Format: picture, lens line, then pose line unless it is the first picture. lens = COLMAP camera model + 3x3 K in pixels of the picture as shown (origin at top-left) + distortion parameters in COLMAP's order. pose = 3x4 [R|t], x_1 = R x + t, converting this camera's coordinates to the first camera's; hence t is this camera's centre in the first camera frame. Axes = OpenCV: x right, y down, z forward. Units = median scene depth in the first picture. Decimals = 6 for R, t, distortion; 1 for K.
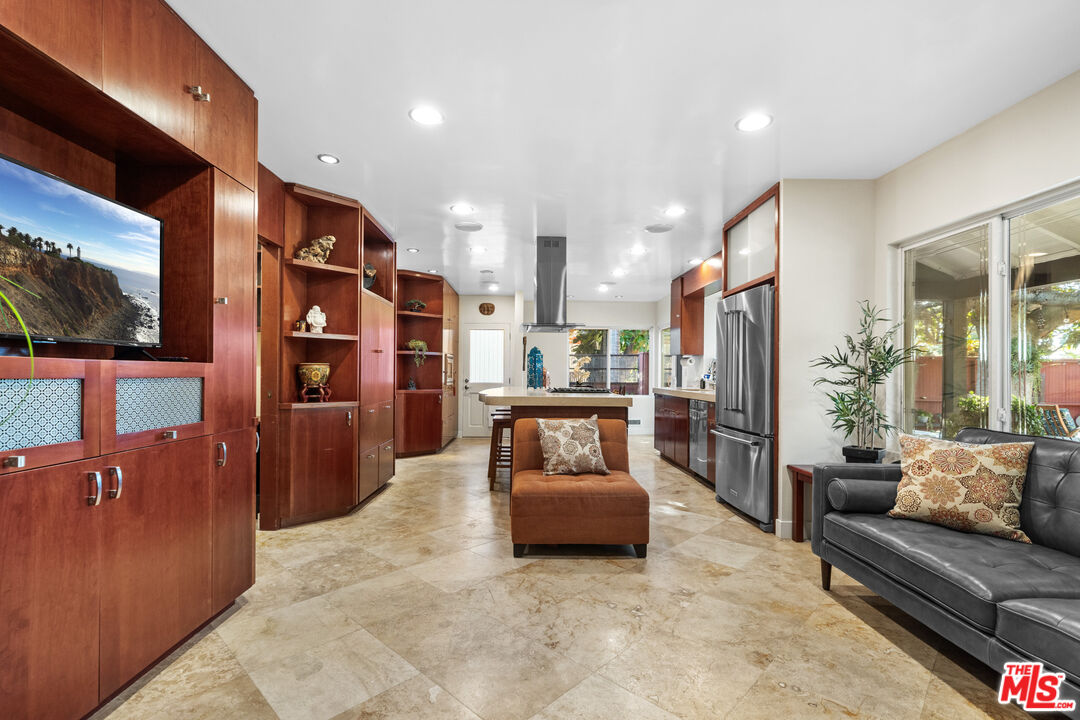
lens RADIAL K [[501.0, 0, 540.0], [0, 501.0, 360.0], [0, 0, 1]] dist [-0.002290, -0.000528]
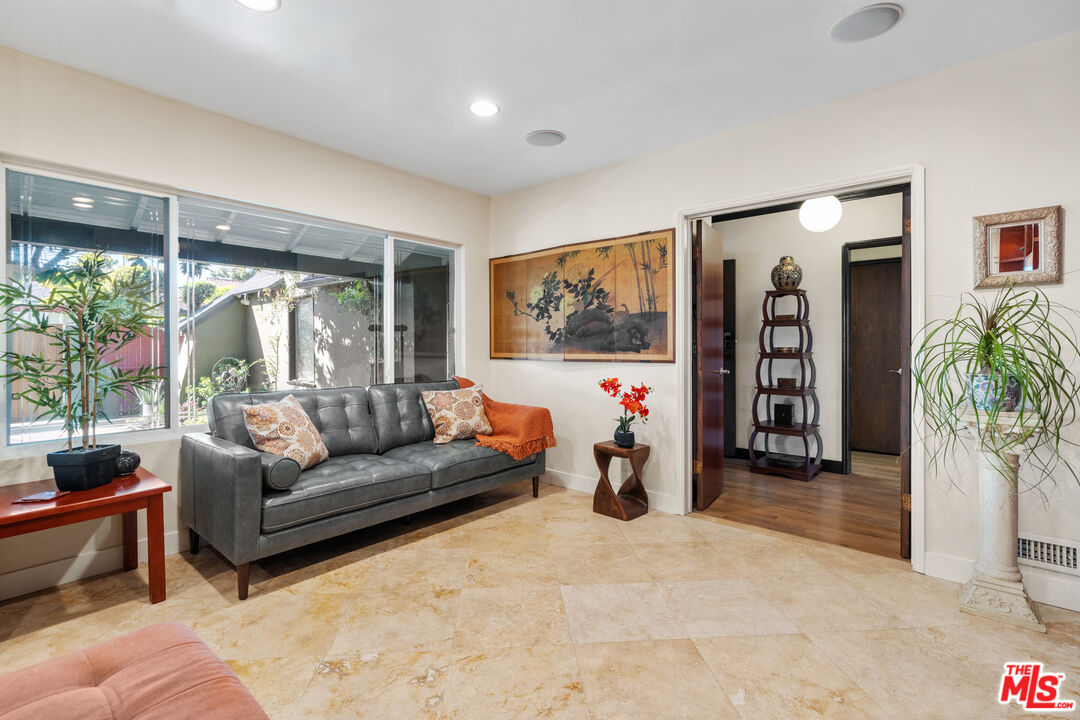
lens RADIAL K [[501.0, 0, 540.0], [0, 501.0, 360.0], [0, 0, 1]] dist [-0.002290, -0.000528]
pose [[-0.748763, -0.027761, 0.662256, -0.411814], [-0.021391, 0.999614, 0.017717, 0.031396], [-0.662492, -0.000900, -0.749068, 1.506445]]
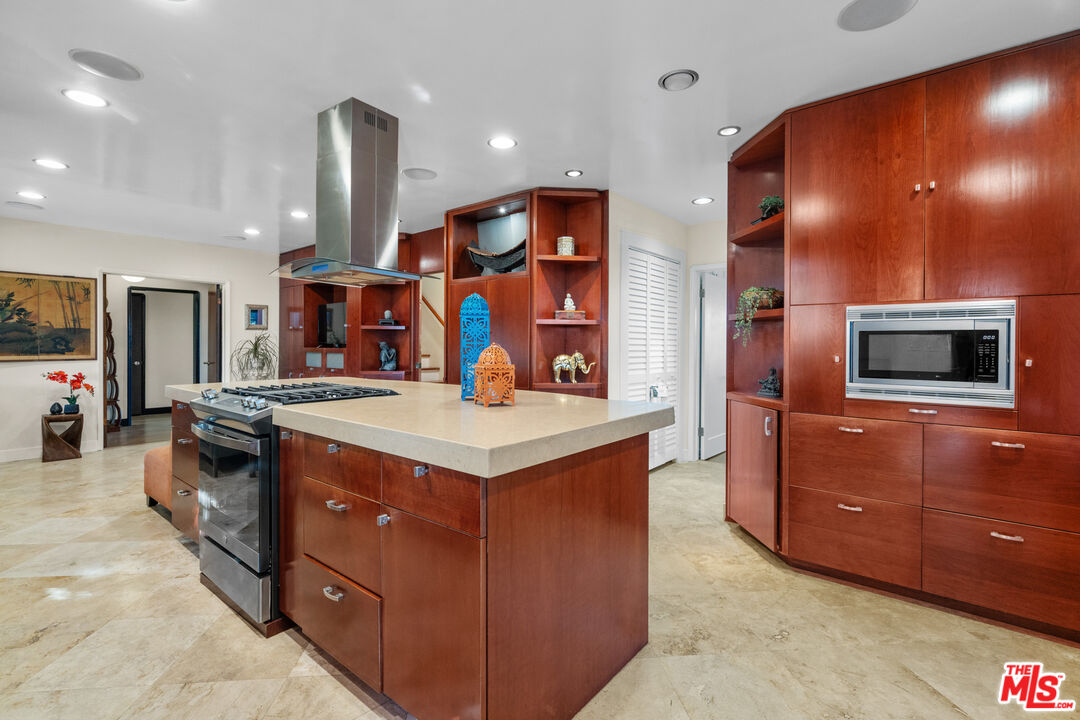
lens RADIAL K [[501.0, 0, 540.0], [0, 501.0, 360.0], [0, 0, 1]] dist [-0.002290, -0.000528]
pose [[-0.652953, 0.009339, -0.757341, 0.653844], [0.010869, 0.999937, 0.002960, 0.071676], [0.757320, -0.006299, -0.653013, 3.270604]]
